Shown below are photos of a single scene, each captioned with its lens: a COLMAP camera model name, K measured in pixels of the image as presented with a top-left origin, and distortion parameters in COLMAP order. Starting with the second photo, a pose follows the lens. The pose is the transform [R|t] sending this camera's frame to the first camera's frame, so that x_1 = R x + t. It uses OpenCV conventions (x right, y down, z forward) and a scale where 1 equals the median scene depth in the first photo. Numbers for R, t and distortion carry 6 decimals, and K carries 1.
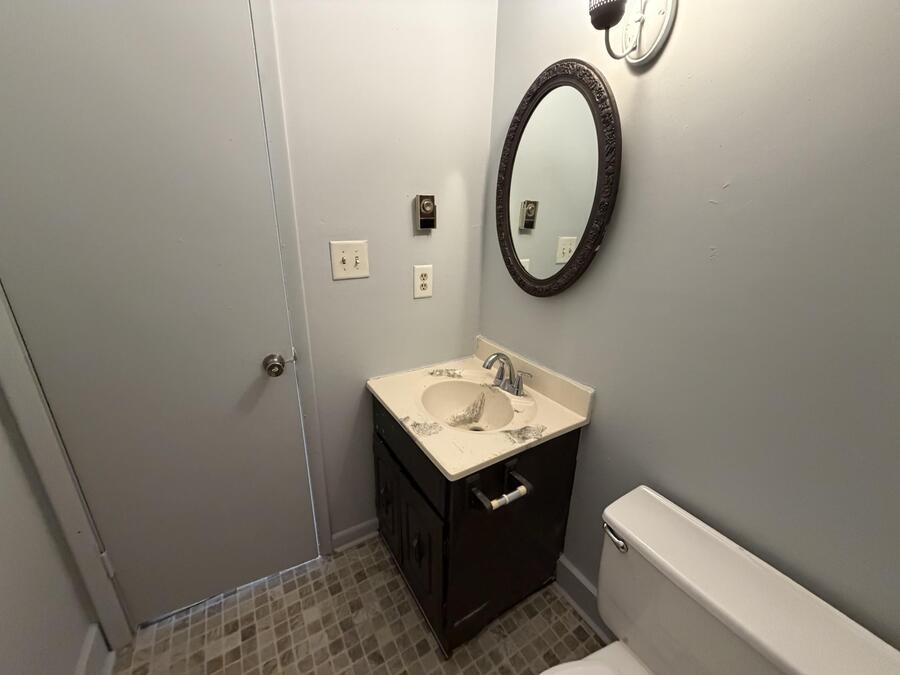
lens RADIAL K [[357.9, 0, 447.4], [0, 357.9, 339.5], [0, 0, 1]] dist [-0.001255, 0.000153]
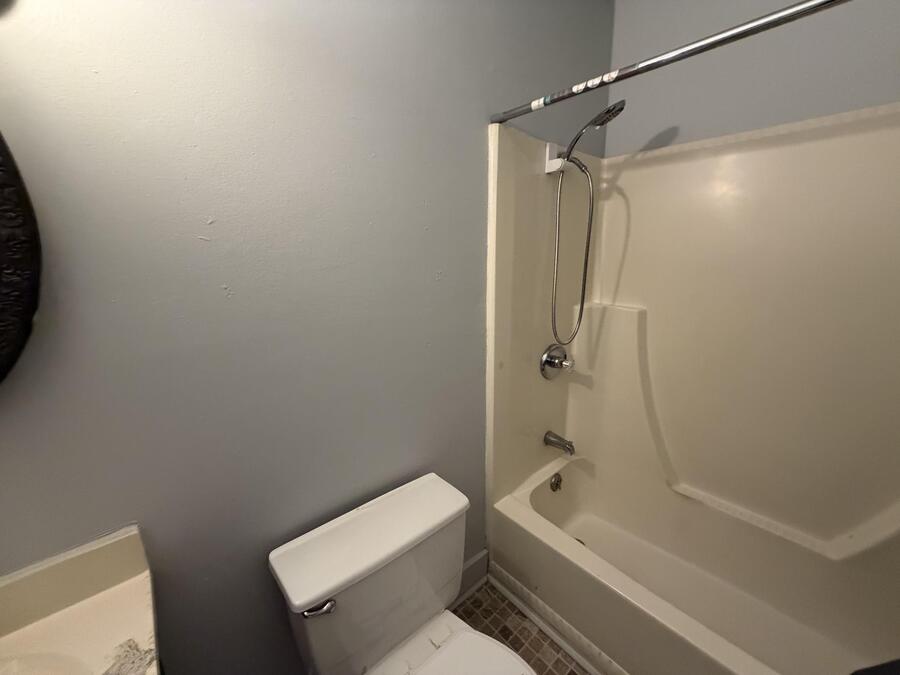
lens RADIAL K [[357.9, 0, 447.4], [0, 357.9, 339.5], [0, 0, 1]] dist [-0.001255, 0.000153]
pose [[-0.150602, -0.250593, 0.956307, -0.222124], [0.352141, 0.890292, 0.288750, -0.159473], [-0.923751, 0.380241, -0.045835, 0.449407]]
